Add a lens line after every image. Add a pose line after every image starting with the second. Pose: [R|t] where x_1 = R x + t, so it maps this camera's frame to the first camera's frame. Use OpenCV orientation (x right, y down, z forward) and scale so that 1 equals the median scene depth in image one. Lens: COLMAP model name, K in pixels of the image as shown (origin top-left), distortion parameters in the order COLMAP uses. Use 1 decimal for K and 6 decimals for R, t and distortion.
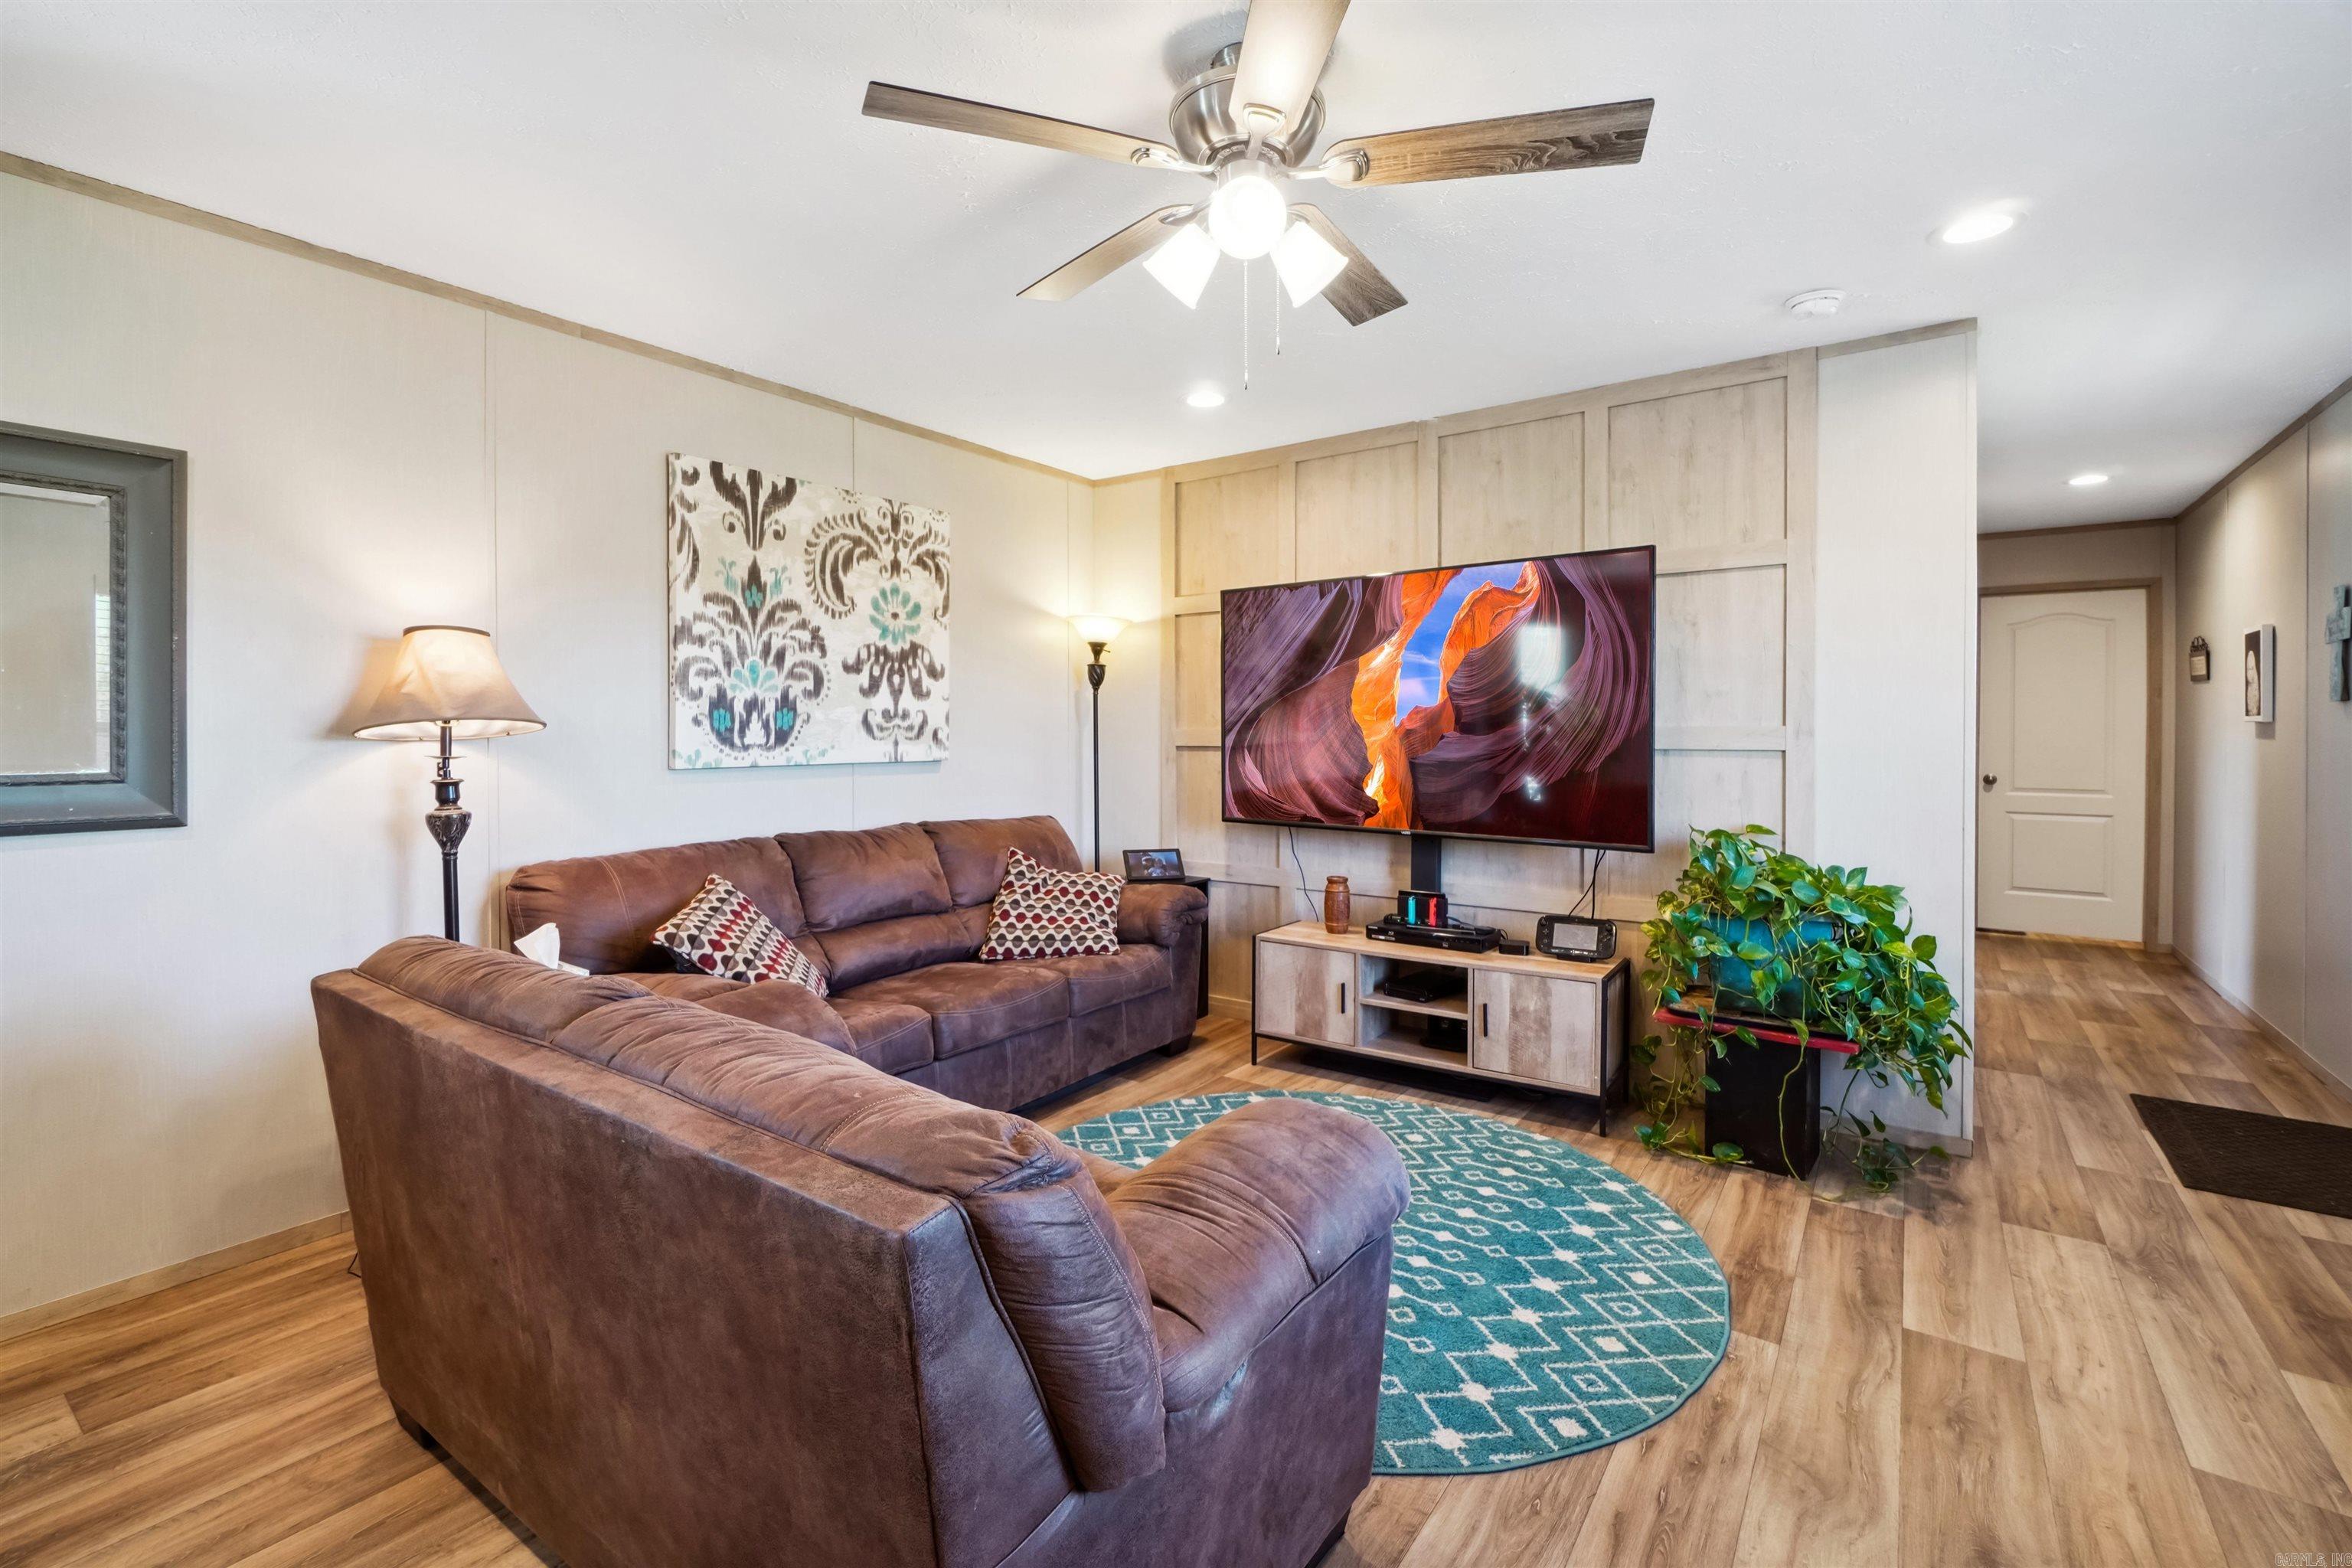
lens RADIAL K [[1041.4, 0, 1143.2], [0, 1041.4, 741.9], [0, 0, 1]] dist [-0.003930, -0.000236]
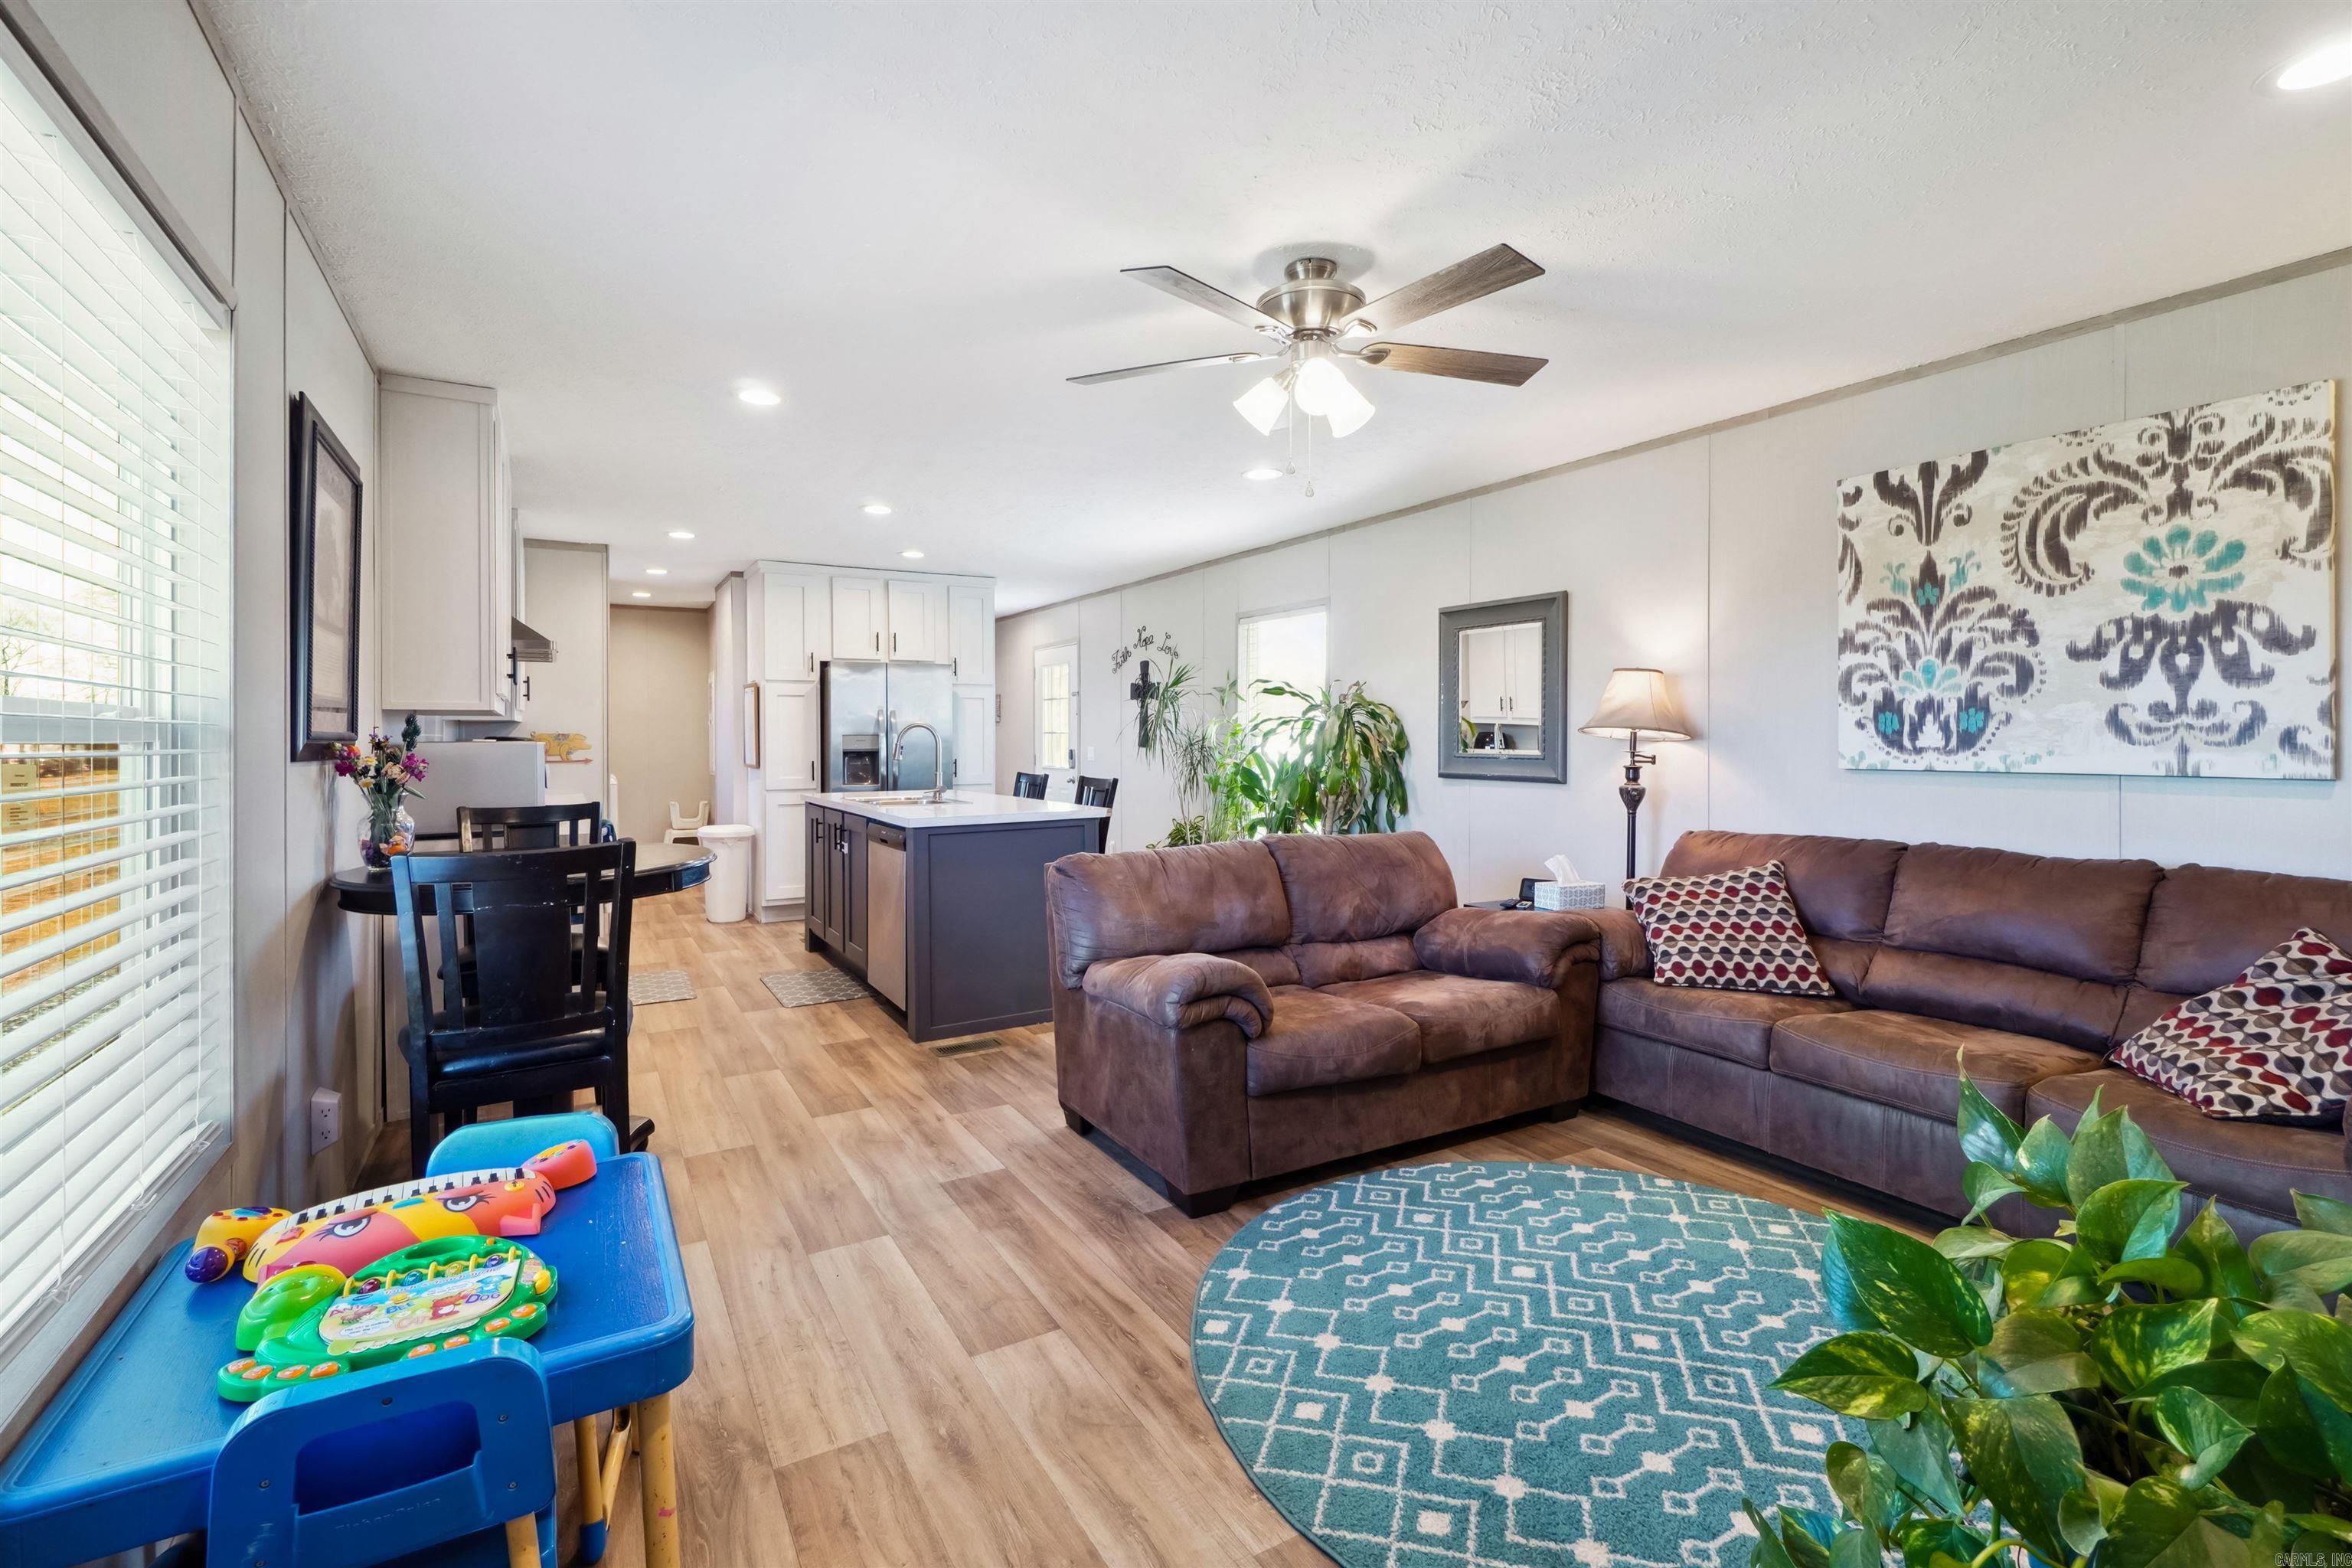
lens RADIAL K [[1041.4, 0, 1148.9], [0, 1041.4, 736.0], [0, 0, 1]] dist [-0.003930, -0.000236]
pose [[-0.413863, -0.001399, -0.910338, 0.781797], [-0.008215, 0.999964, 0.002198, -0.004425], [0.910302, 0.008389, -0.413859, 0.730010]]
